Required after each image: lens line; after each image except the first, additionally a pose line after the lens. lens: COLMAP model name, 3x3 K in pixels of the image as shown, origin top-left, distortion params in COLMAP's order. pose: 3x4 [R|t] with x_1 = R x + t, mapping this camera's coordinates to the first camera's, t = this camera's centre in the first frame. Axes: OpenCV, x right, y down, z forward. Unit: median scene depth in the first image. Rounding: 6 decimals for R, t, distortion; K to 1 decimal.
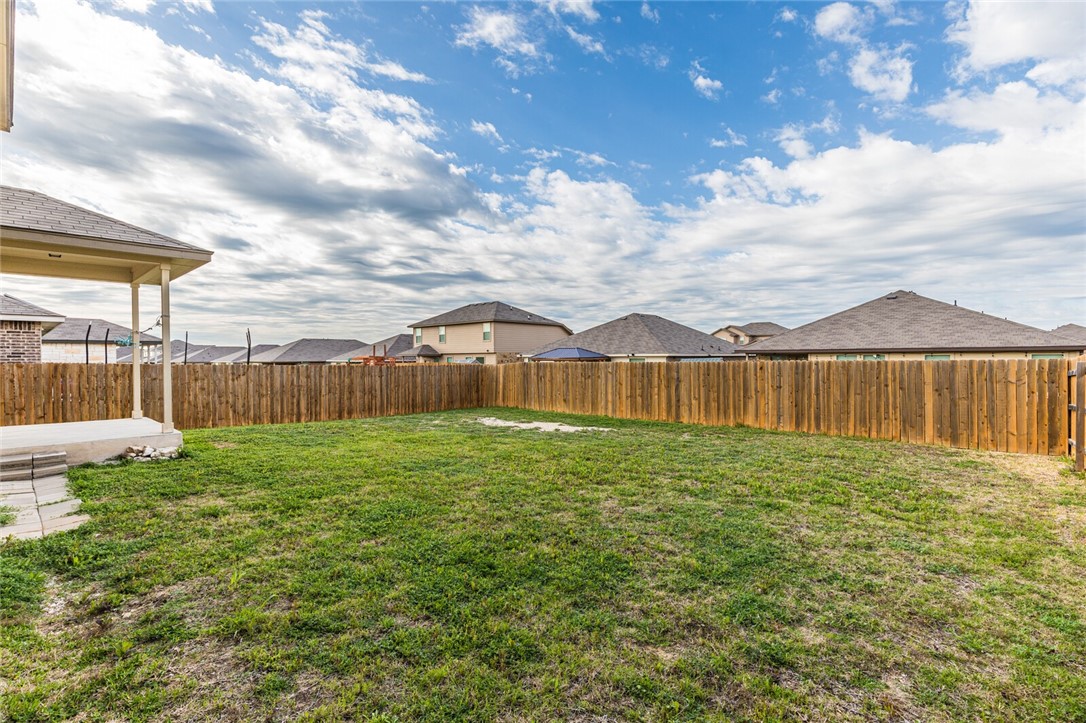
lens RADIAL K [[487.1, 0, 545.7], [0, 487.1, 360.8], [0, 0, 1]] dist [0.013204, -0.000877]
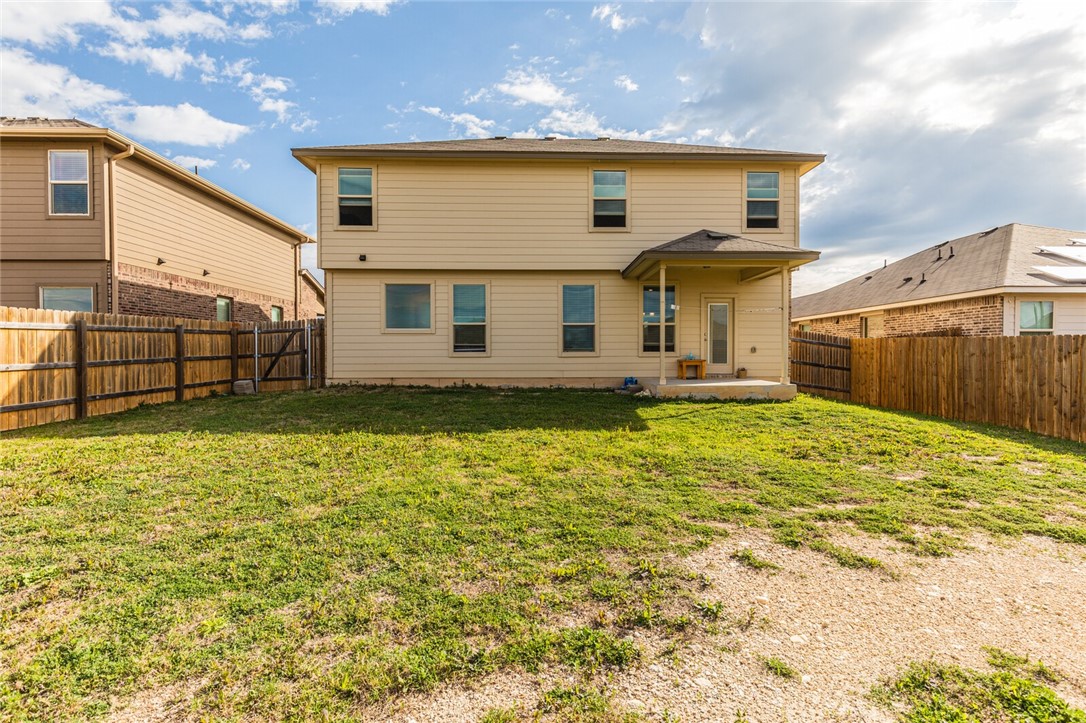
lens RADIAL K [[510.7, 0, 550.1], [0, 510.7, 360.7], [0, 0, 1]] dist [0.009126, -0.004460]
pose [[-0.720854, 0.014307, -0.692939, 0.266952], [0.000835, 0.999804, 0.019775, 0.026170], [0.693087, 0.013677, -0.720725, 1.002035]]
